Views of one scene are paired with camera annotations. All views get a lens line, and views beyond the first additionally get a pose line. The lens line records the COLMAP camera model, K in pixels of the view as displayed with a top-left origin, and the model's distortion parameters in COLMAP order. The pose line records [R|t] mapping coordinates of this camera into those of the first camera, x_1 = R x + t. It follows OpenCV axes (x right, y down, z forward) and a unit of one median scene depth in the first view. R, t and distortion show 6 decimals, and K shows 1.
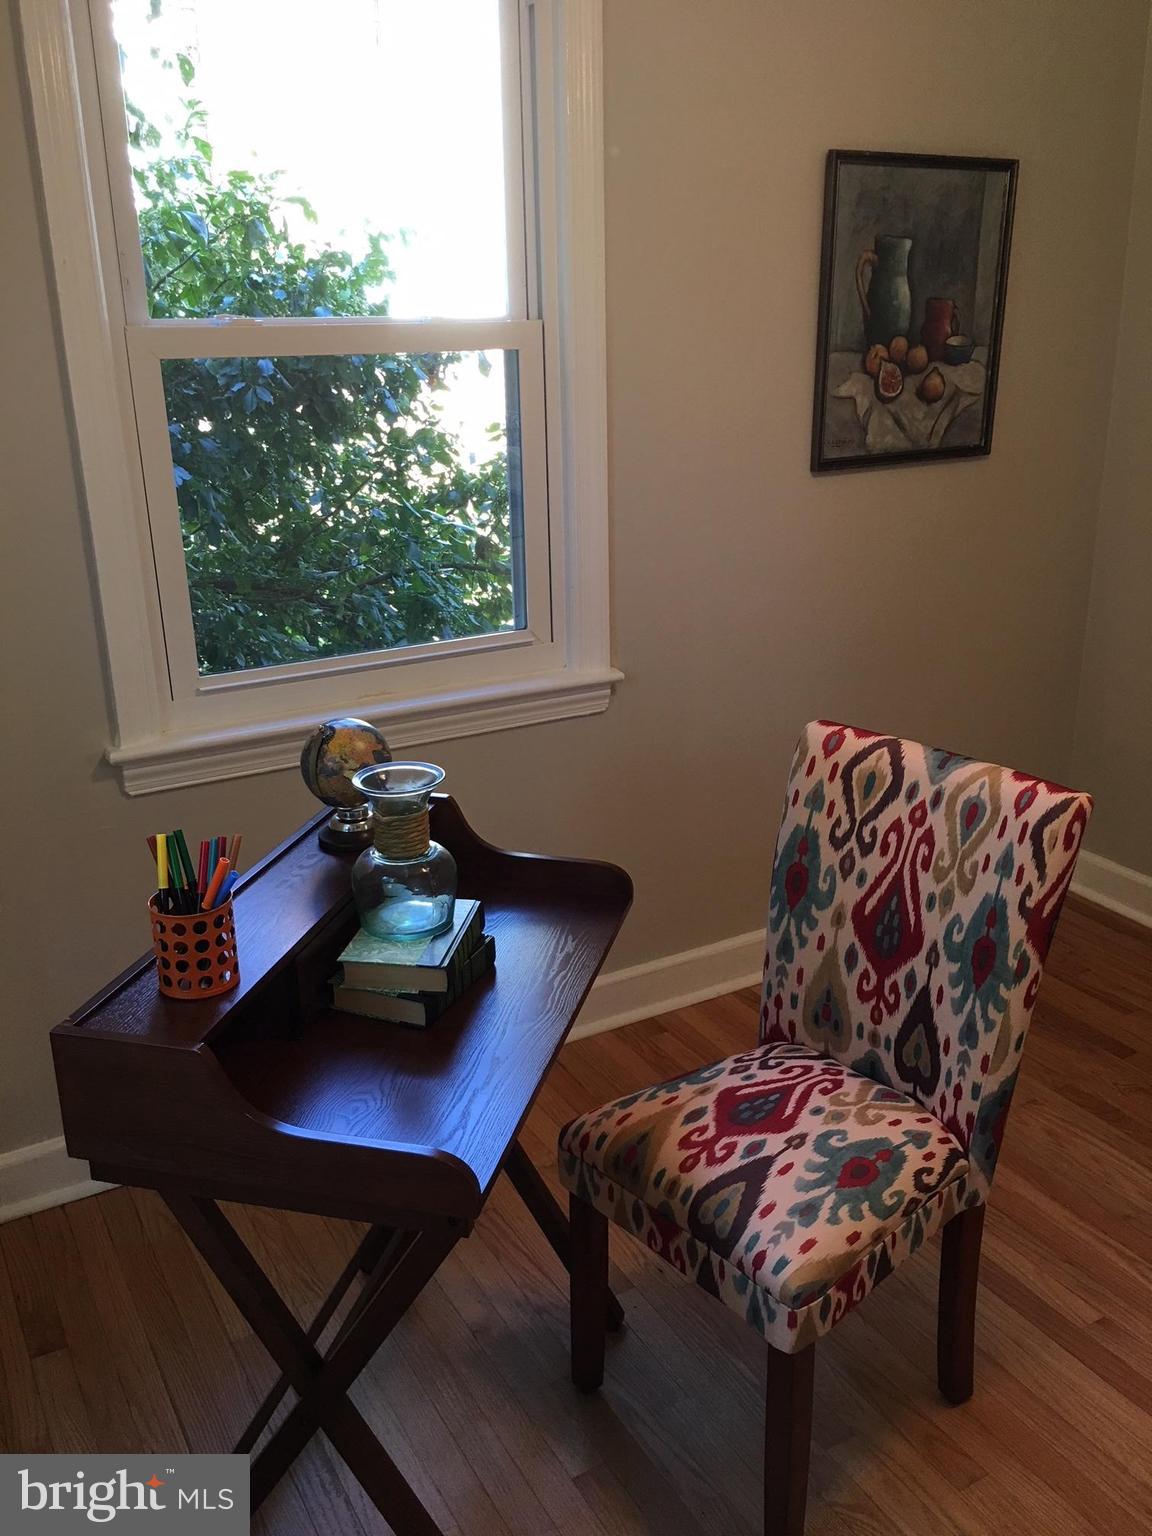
lens RADIAL K [[1297.0, 0, 573.2], [0, 1297.0, 769.2], [0, 0, 1]] dist [0.033778, 0.003545]
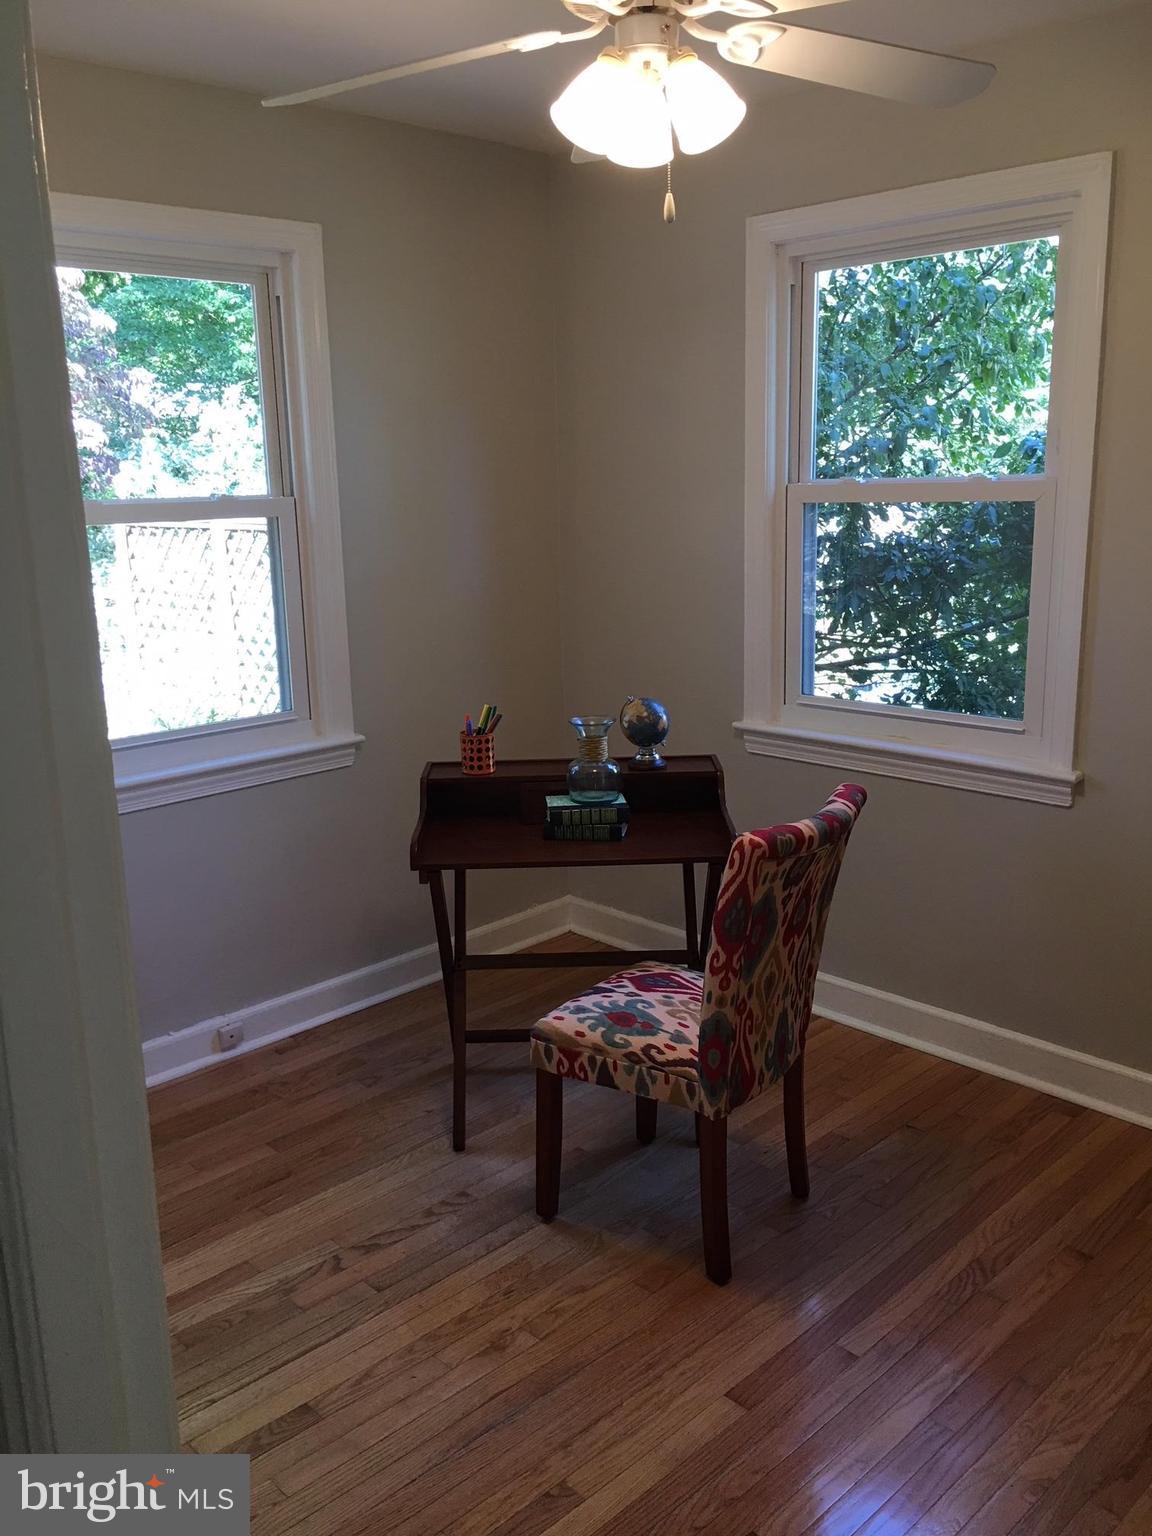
lens RADIAL K [[1297.0, 0, 572.4], [0, 1297.0, 765.6], [0, 0, 1]] dist [0.033778, 0.003545]
pose [[0.244528, 0.223500, -0.943533, 1.584482], [-0.291813, 0.944924, 0.148203, -0.193247], [0.924690, 0.239095, 0.296281, 0.389929]]
